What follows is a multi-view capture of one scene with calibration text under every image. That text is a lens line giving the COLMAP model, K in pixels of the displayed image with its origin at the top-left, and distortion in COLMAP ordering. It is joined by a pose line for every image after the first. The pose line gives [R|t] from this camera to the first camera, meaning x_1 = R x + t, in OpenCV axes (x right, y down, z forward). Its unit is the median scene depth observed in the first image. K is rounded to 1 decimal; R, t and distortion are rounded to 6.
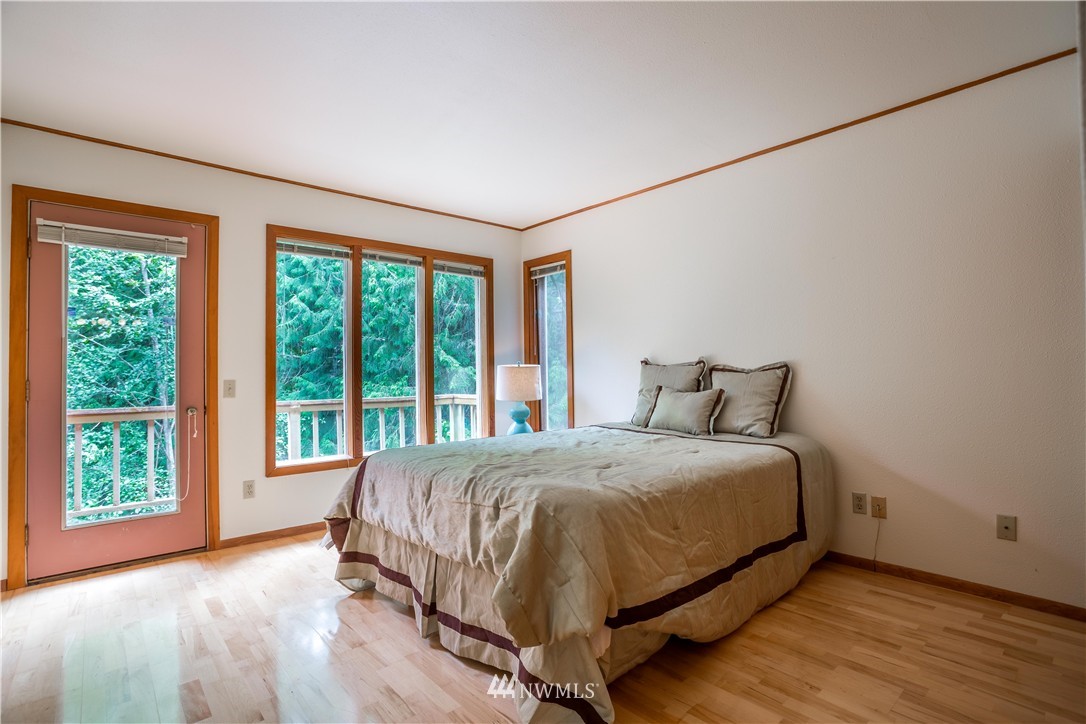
lens RADIAL K [[526.5, 0, 550.3], [0, 526.5, 362.7], [0, 0, 1]] dist [-0.046307, 0.018737]
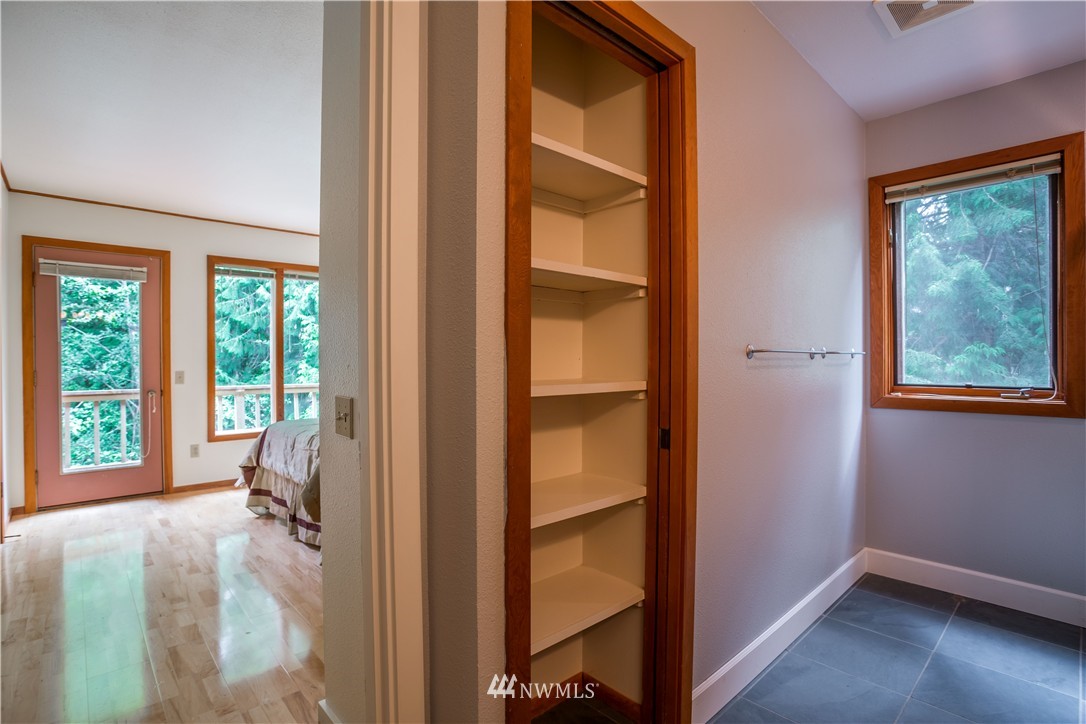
lens RADIAL K [[526.5, 0, 536.4], [0, 526.5, 366.8], [0, 0, 1]] dist [-0.046307, 0.018737]
pose [[0.999915, 0.010634, 0.007483, 0.376060], [-0.010881, 0.999371, 0.033763, -0.041034], [-0.007119, -0.033842, 0.999402, -0.446413]]
